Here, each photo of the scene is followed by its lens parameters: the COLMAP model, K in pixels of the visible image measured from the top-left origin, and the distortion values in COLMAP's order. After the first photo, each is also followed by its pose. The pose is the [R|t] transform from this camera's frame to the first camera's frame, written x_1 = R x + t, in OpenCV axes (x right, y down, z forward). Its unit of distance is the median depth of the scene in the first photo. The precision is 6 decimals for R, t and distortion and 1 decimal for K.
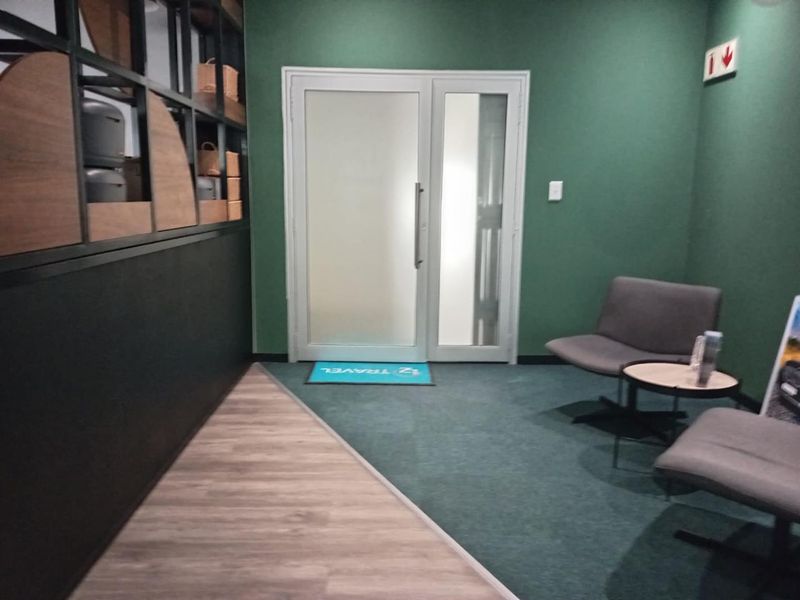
lens RADIAL K [[641.3, 0, 400.0], [0, 641.3, 300.0], [0, 0, 1]] dist [0.094607, -0.130028]
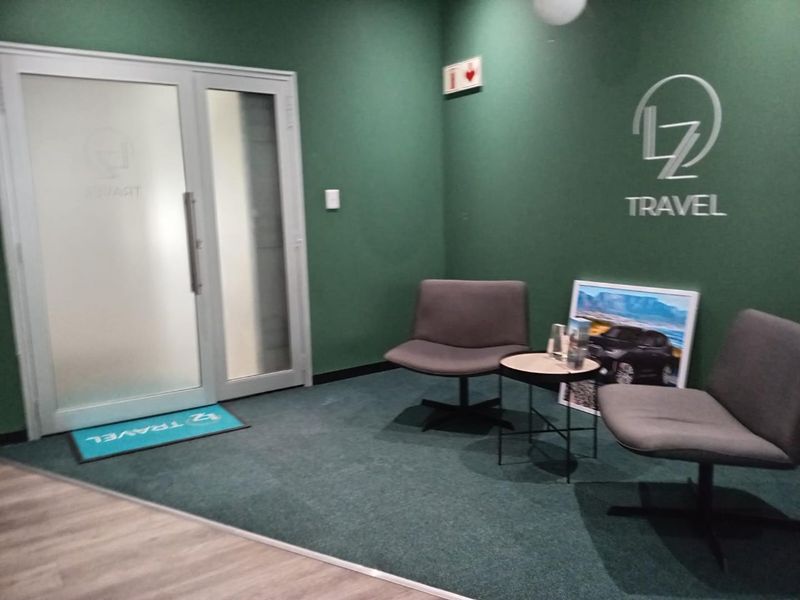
lens RADIAL K [[641.3, 0, 400.0], [0, 641.3, 300.0], [0, 0, 1]] dist [0.094607, -0.130028]
pose [[0.839425, -0.113787, 0.531431, -0.220595], [0.126809, 0.991854, 0.012069, -0.020111], [-0.528475, 0.057260, 0.847016, 0.156349]]
